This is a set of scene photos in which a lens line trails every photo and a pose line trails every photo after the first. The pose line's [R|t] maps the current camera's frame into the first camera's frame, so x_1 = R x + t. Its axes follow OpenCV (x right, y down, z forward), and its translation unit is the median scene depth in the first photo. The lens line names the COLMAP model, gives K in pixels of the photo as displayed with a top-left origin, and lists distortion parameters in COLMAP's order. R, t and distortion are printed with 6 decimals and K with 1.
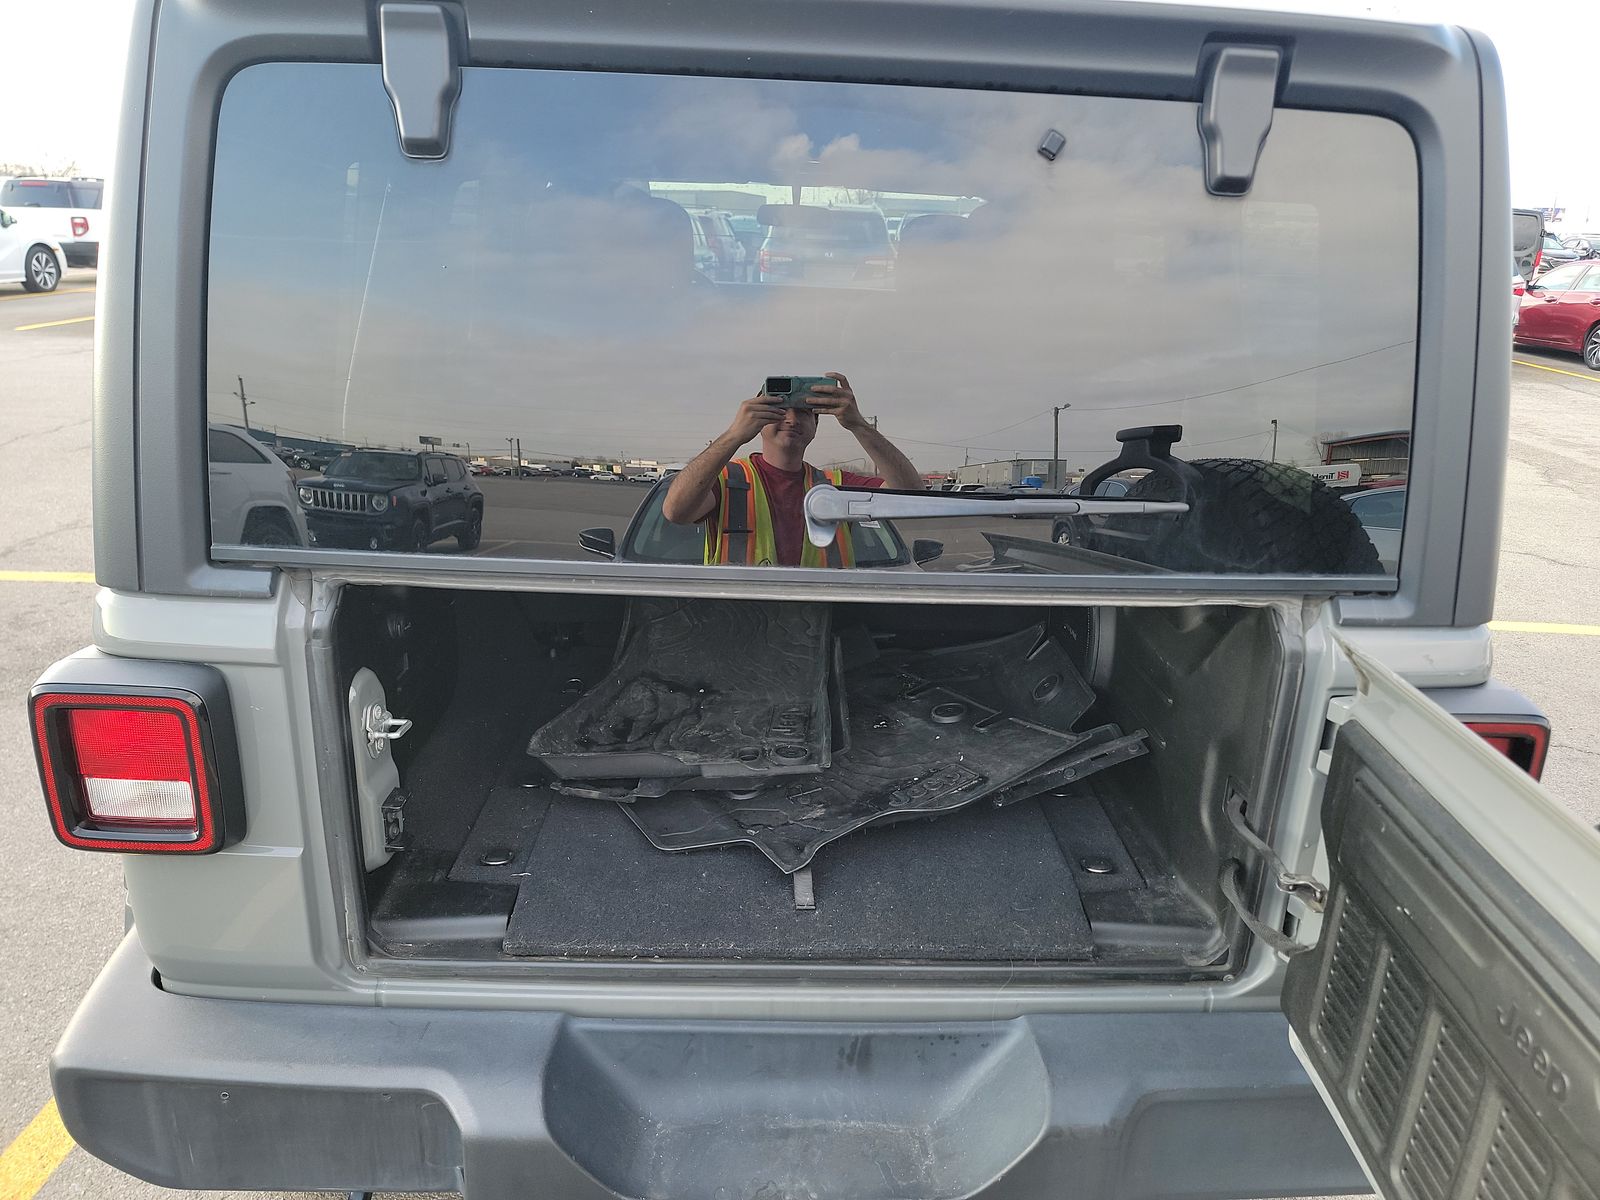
lens RADIAL K [[1152.8, 0, 826.8], [0, 1152.8, 595.5], [0, 0, 1]] dist [0.046627, -0.048874]
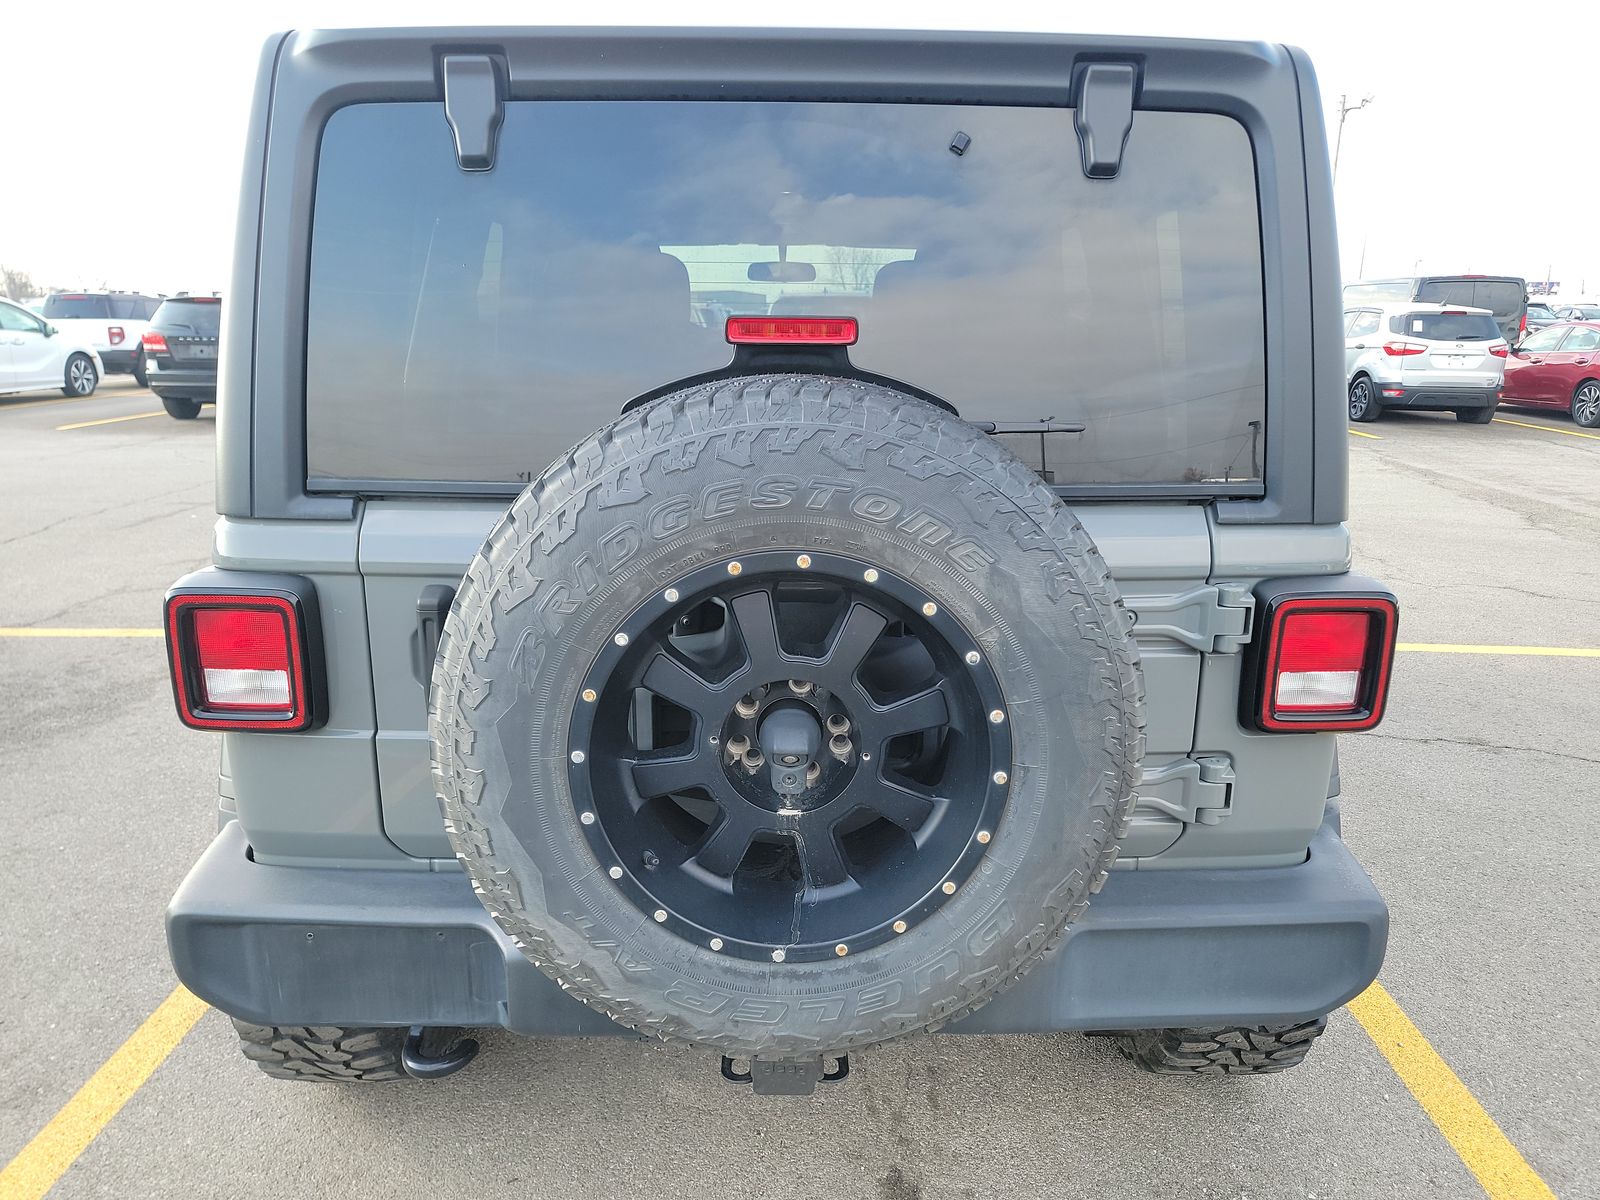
lens RADIAL K [[1133.8, 0, 797.1], [0, 1133.8, 573.8], [0, 0, 1]] dist [0.021970, -0.002717]
pose [[0.999279, -0.026743, -0.026960, 0.032140], [0.024432, 0.996276, -0.082689, 0.170826], [0.029071, 0.081971, 0.996211, -0.202517]]
